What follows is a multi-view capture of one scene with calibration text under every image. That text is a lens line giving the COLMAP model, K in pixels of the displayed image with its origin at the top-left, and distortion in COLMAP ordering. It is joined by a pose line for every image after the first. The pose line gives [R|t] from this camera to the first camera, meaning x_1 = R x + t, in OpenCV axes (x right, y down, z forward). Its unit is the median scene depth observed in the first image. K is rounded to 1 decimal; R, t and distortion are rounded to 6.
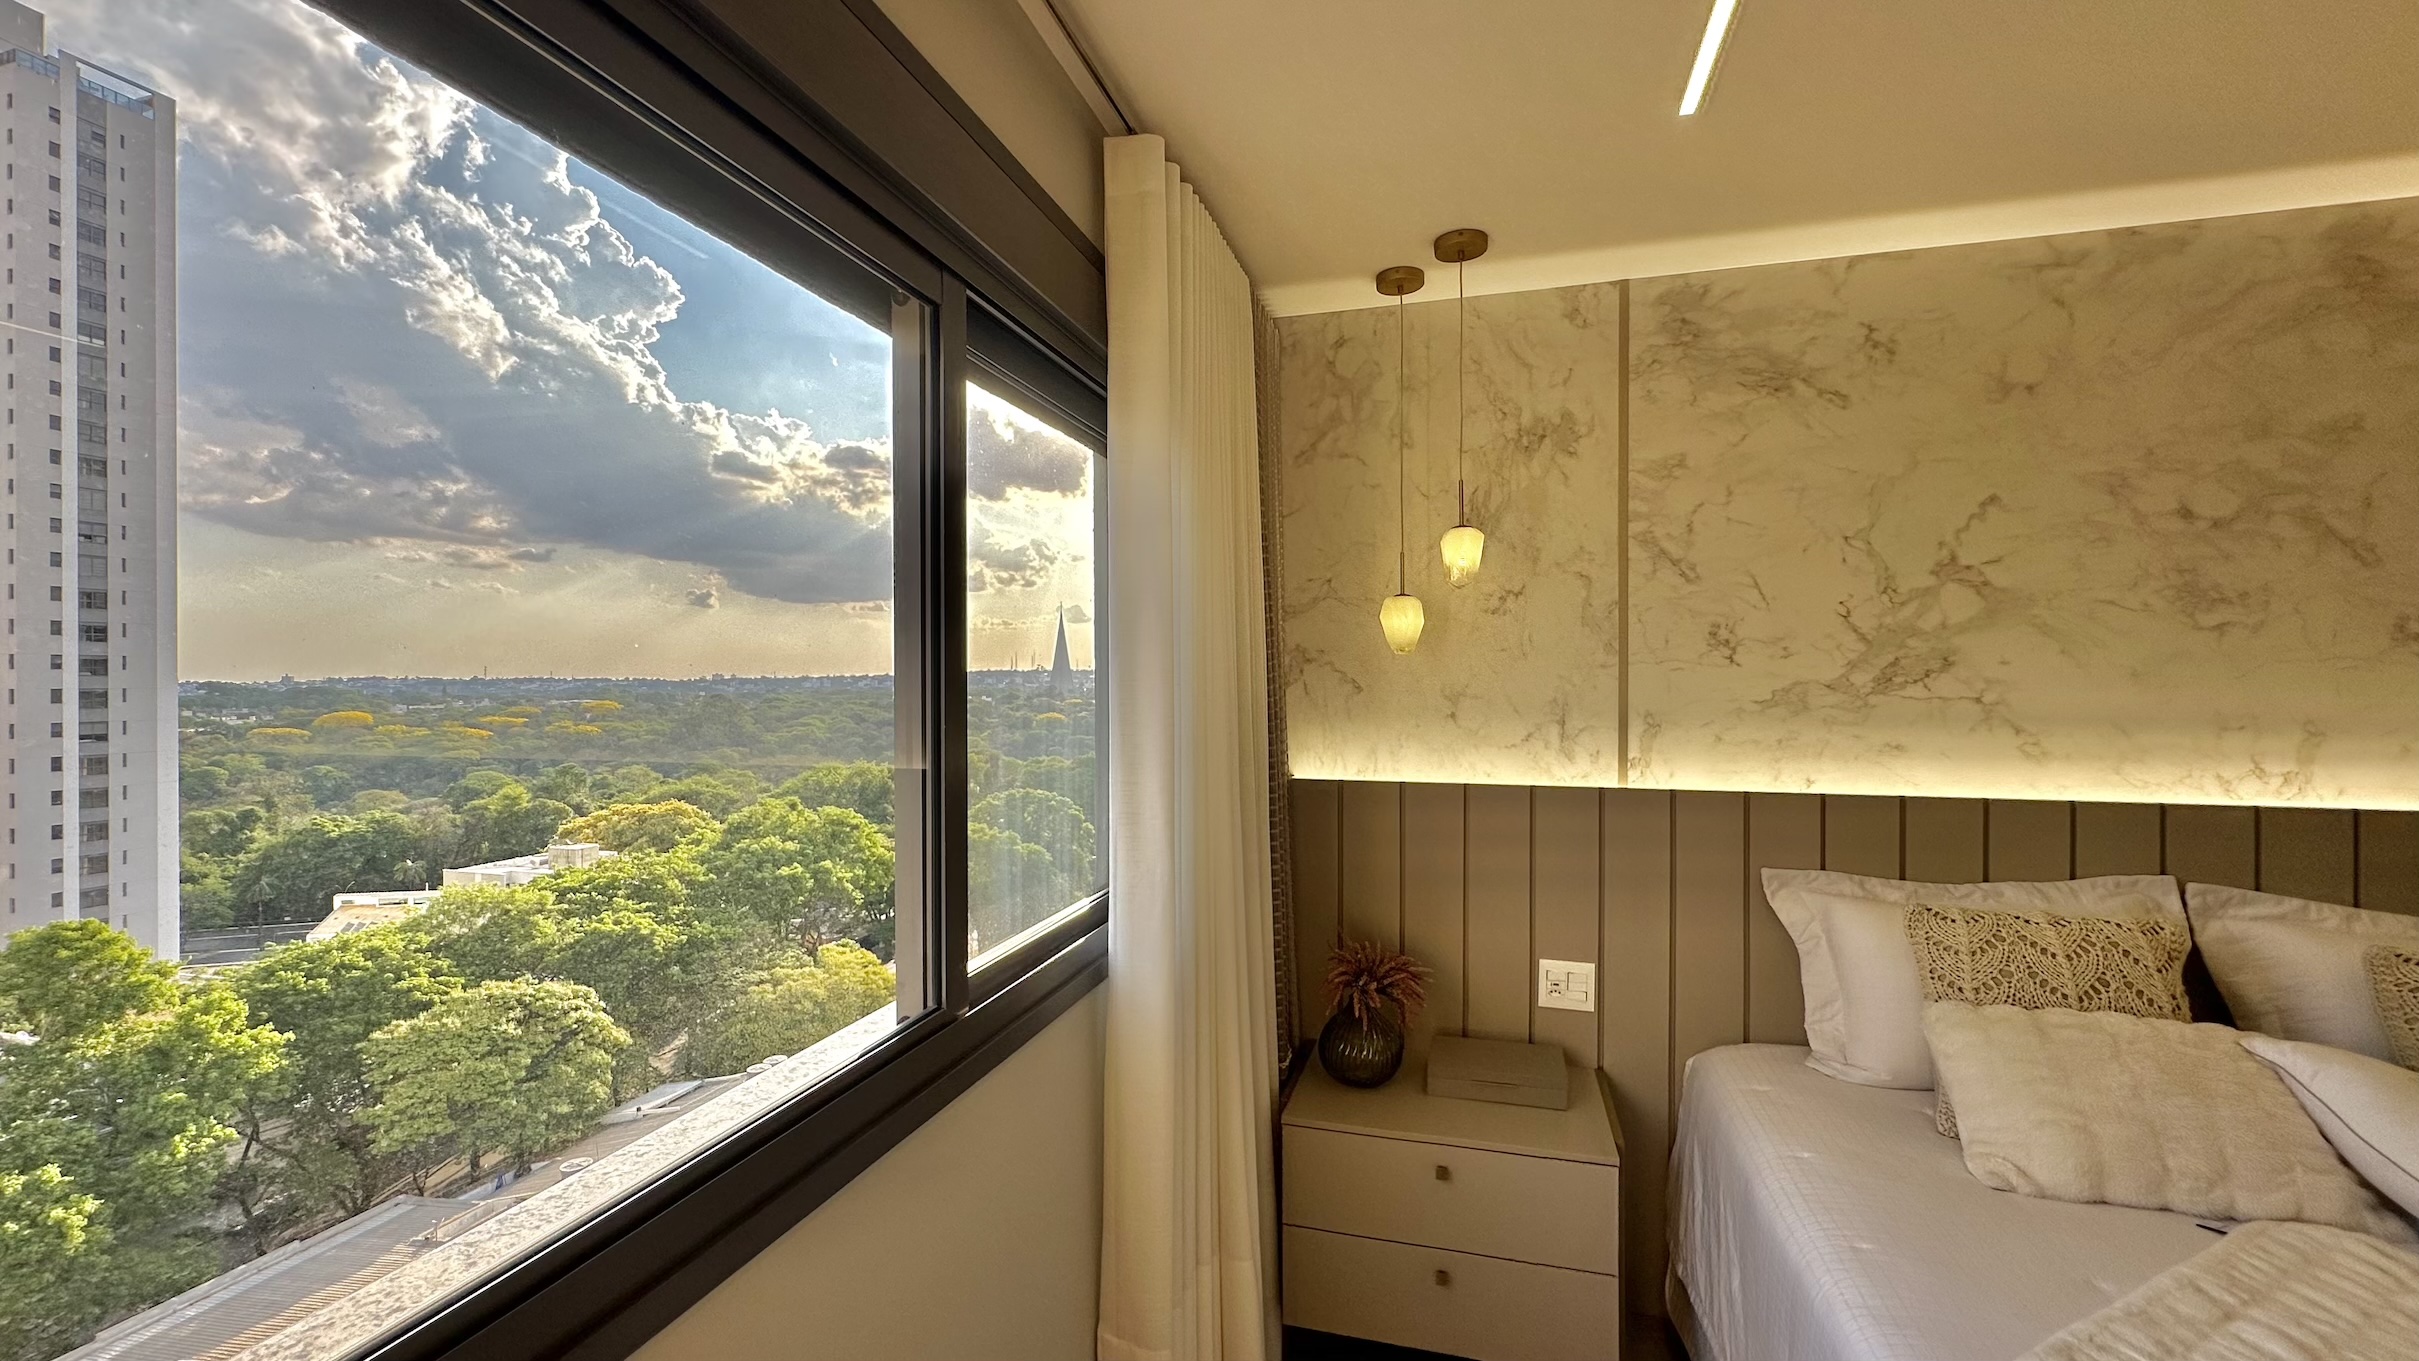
lens RADIAL K [[966.2, 0, 1199.8], [0, 966.2, 679.8], [0, 0, 1]] dist [-0.003358, 0.001185]
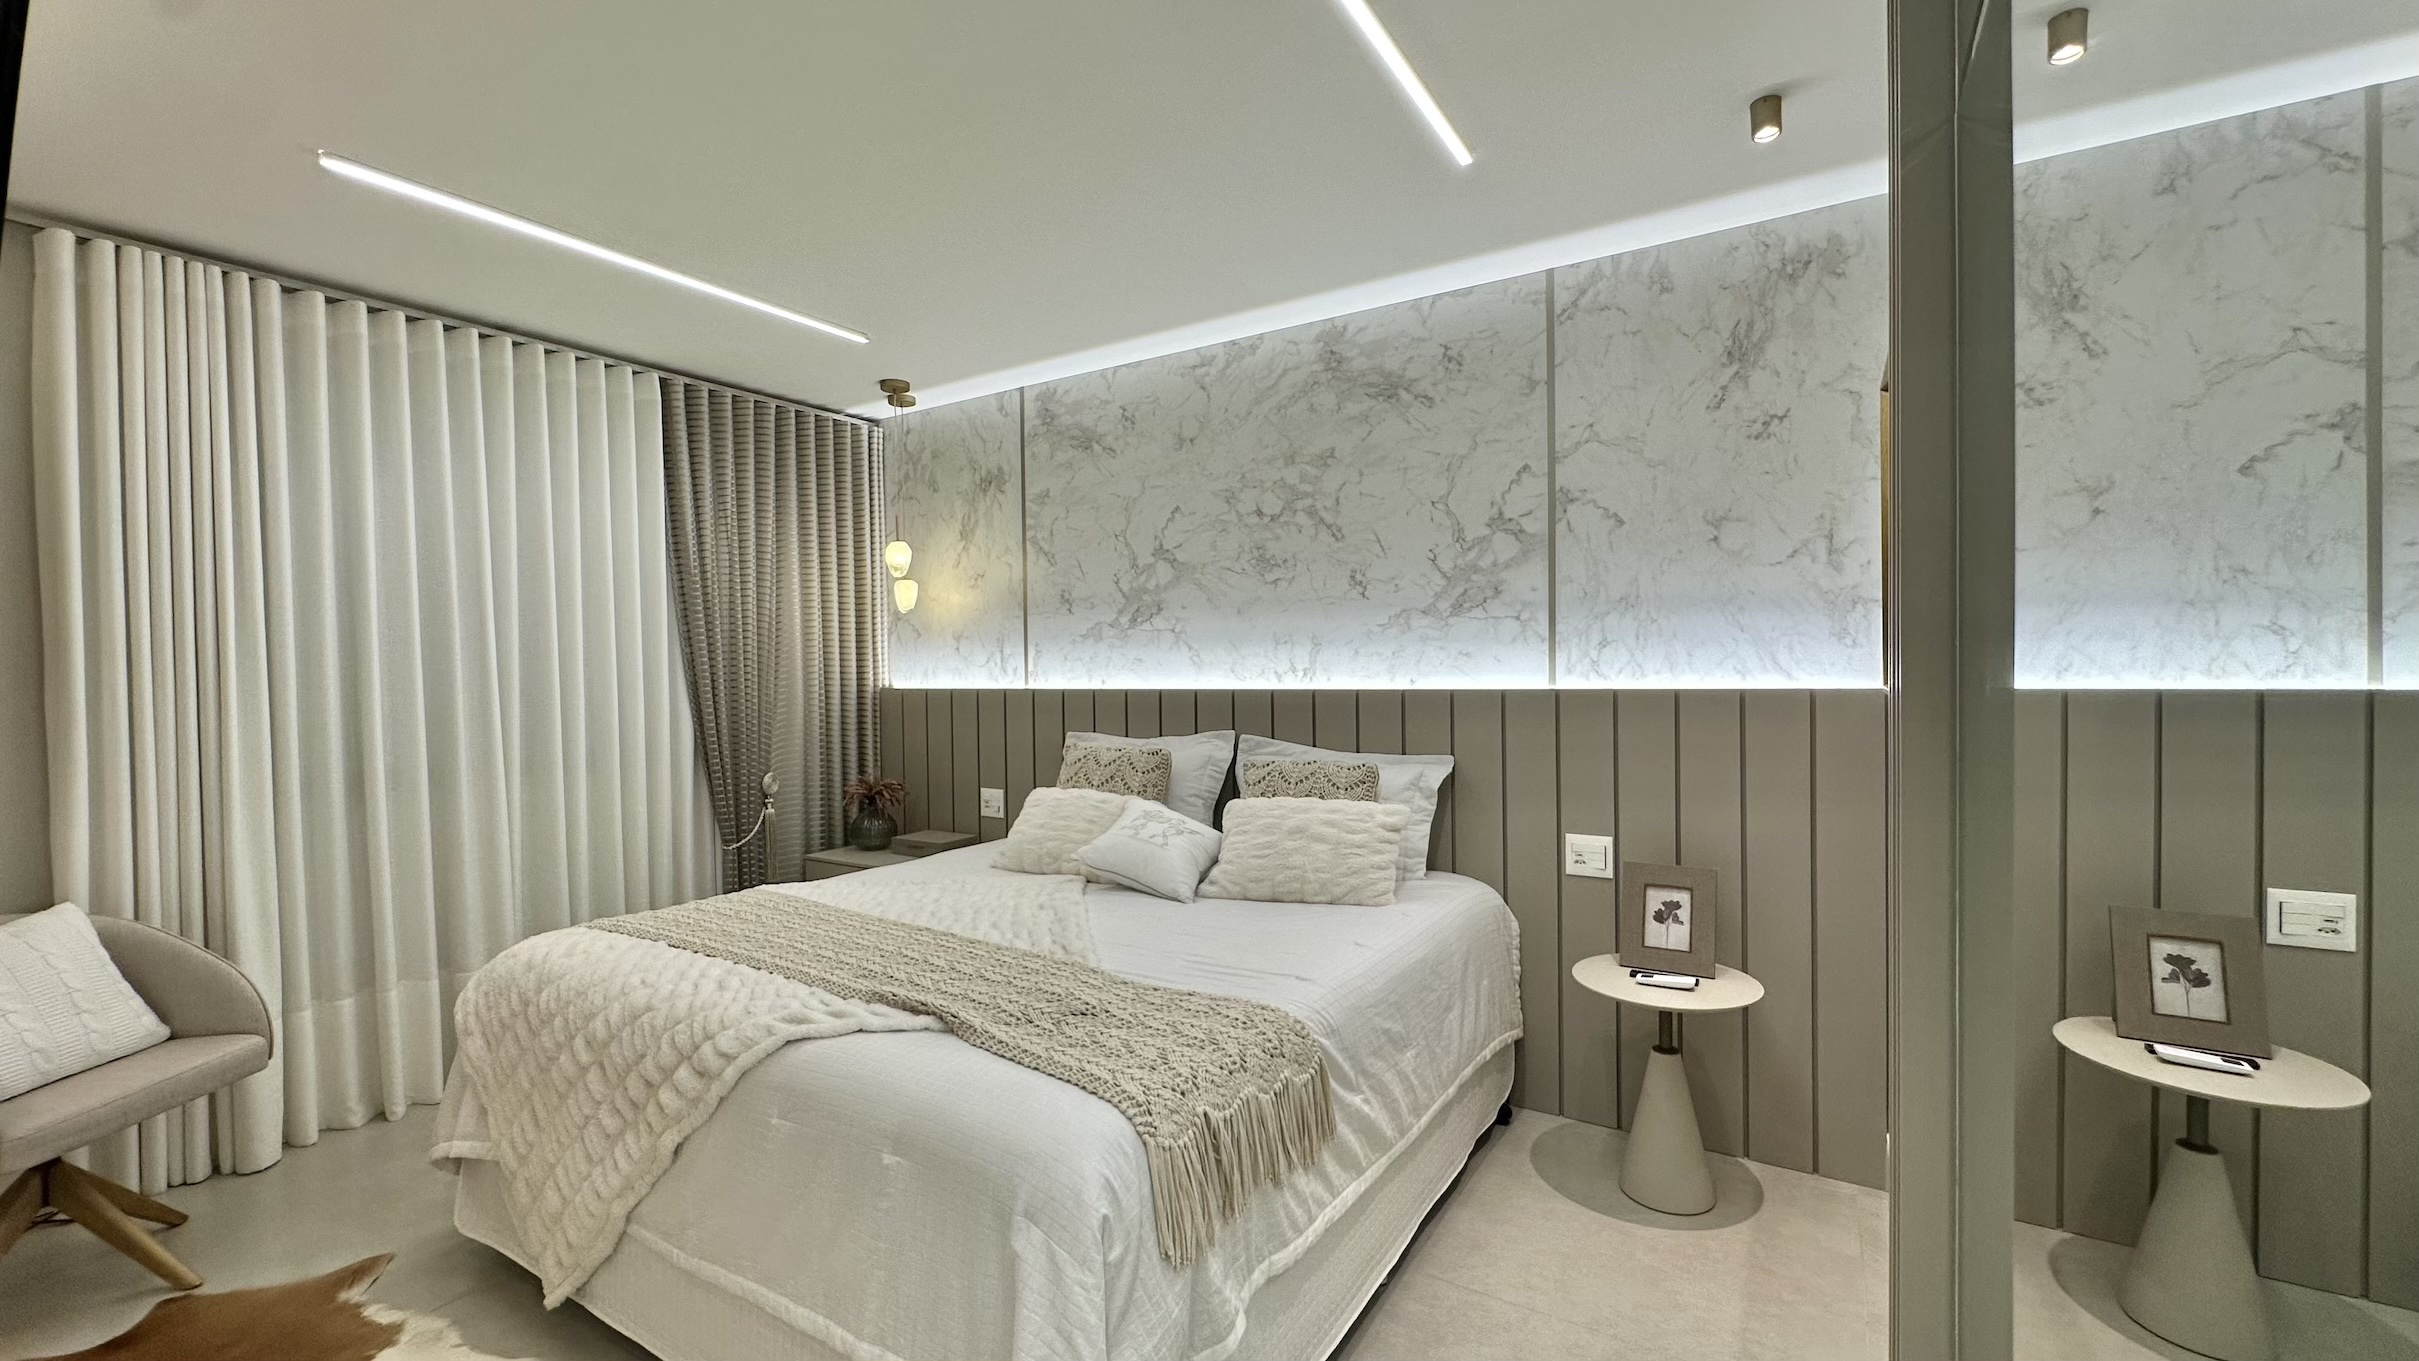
lens RADIAL K [[966.2, 0, 1209.7], [0, 966.2, 681.8], [0, 0, 1]] dist [-0.003358, 0.001185]
pose [[0.959940, -0.006648, -0.280127, 1.322285], [0.010206, 0.999885, 0.011245, 0.090974], [0.280020, -0.013654, 0.959897, -0.574818]]
